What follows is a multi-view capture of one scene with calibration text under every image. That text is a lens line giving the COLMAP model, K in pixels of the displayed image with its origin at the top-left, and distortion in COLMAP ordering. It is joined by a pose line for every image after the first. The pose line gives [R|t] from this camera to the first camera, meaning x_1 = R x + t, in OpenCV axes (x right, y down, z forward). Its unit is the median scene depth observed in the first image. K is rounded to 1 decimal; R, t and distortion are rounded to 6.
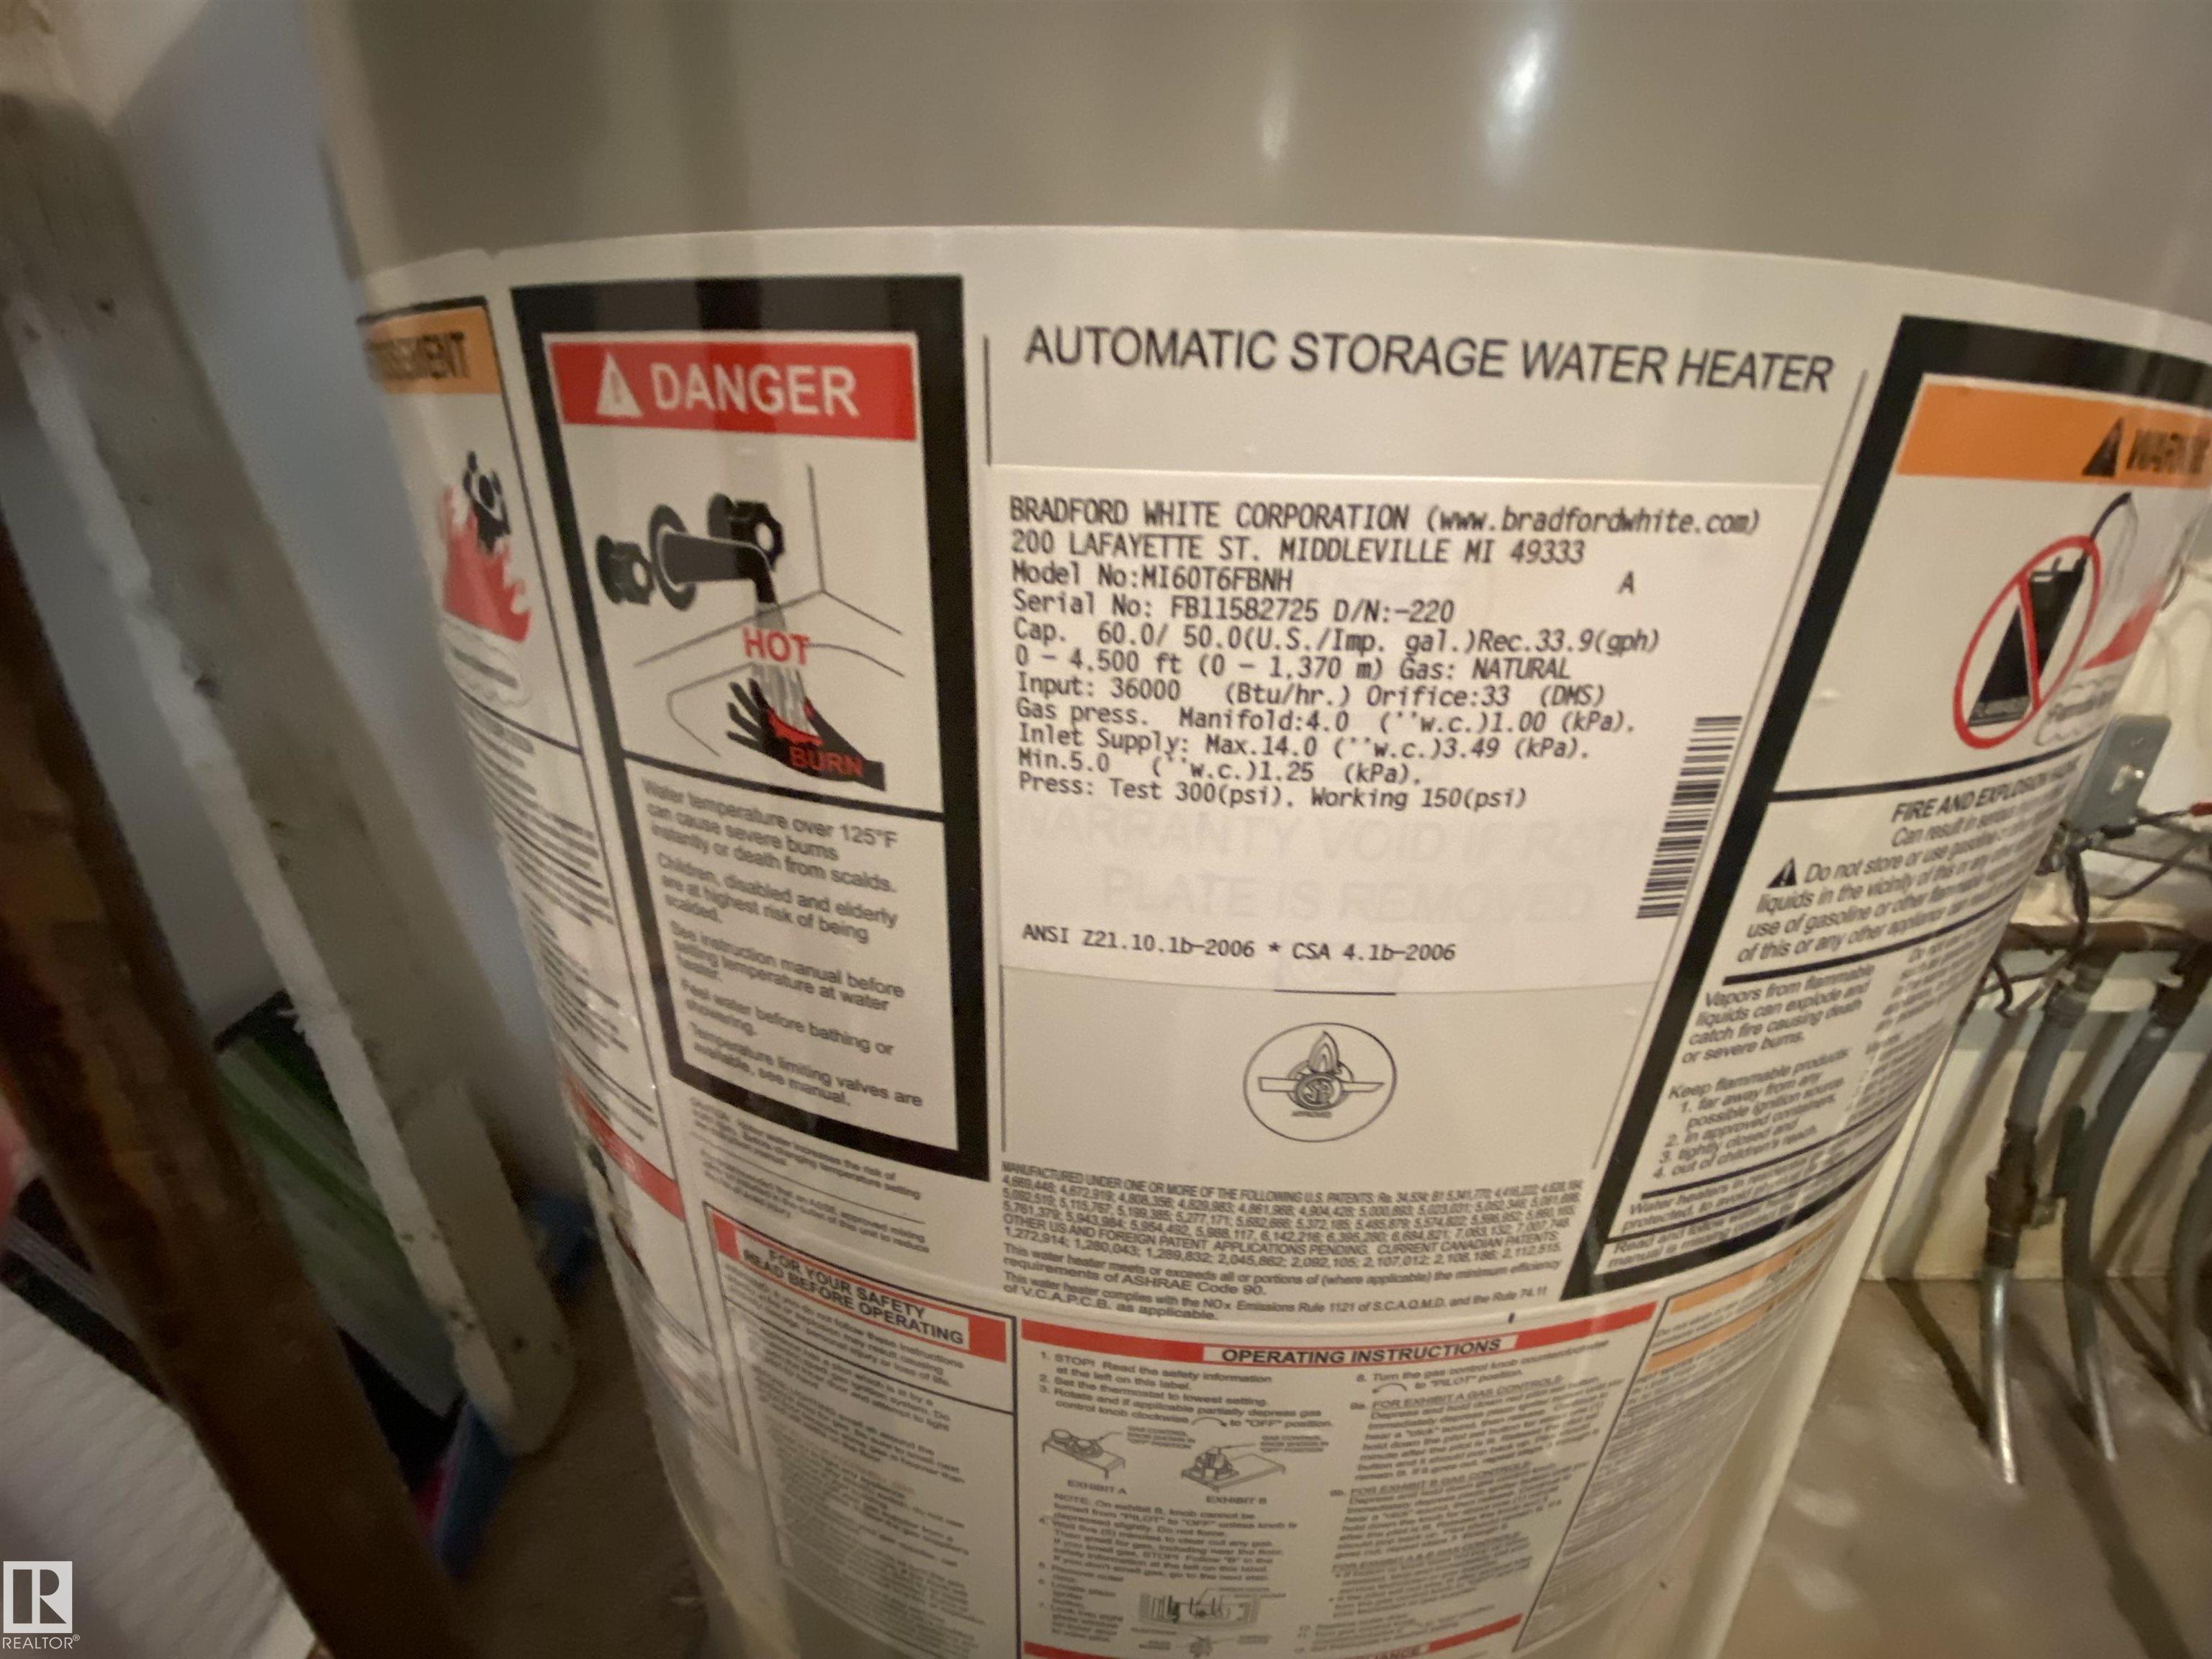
lens RADIAL K [[894.7, 0, 1108.5], [0, 894.7, 834.6], [0, 0, 1]] dist [0.019515, -0.020006]
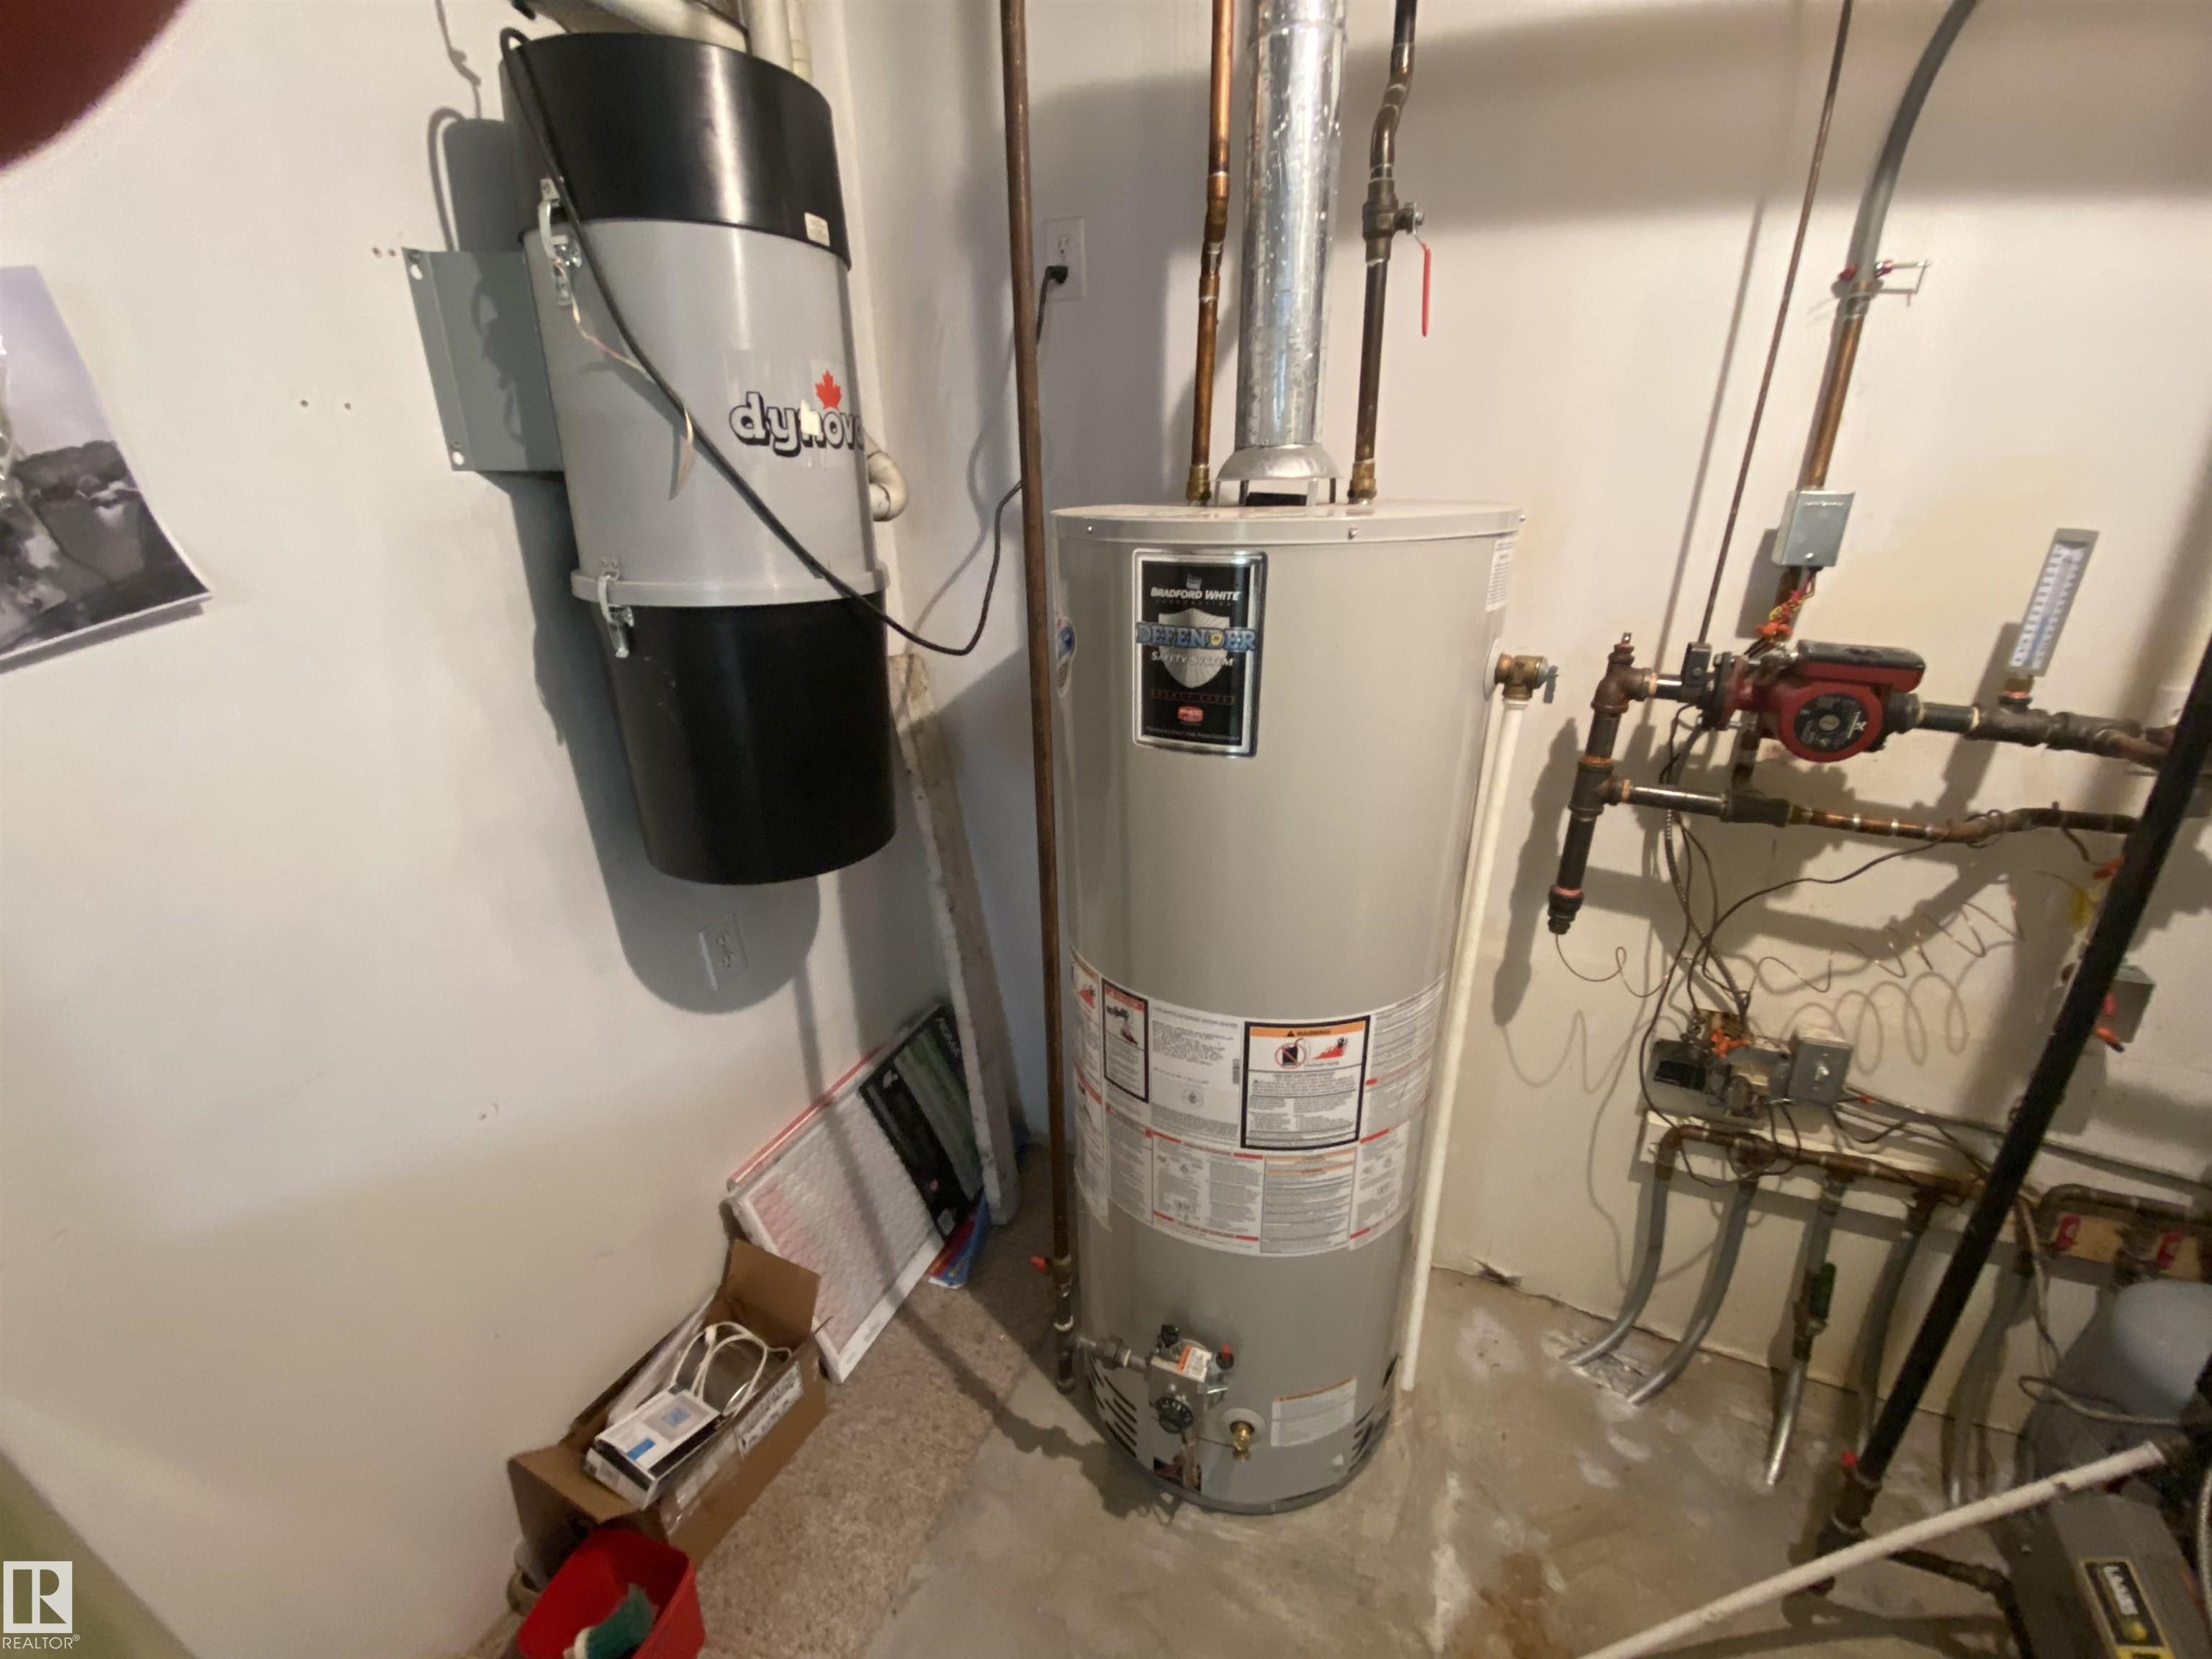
lens RADIAL K [[906.3, 0, 1103.0], [0, 906.3, 835.4], [0, 0, 1]] dist [0.030817, -0.030813]
pose [[0.917961, 0.097631, -0.384469, 1.622468], [-0.117017, 0.992755, -0.027294, -1.130531], [0.379019, 0.070044, 0.922734, -4.541804]]
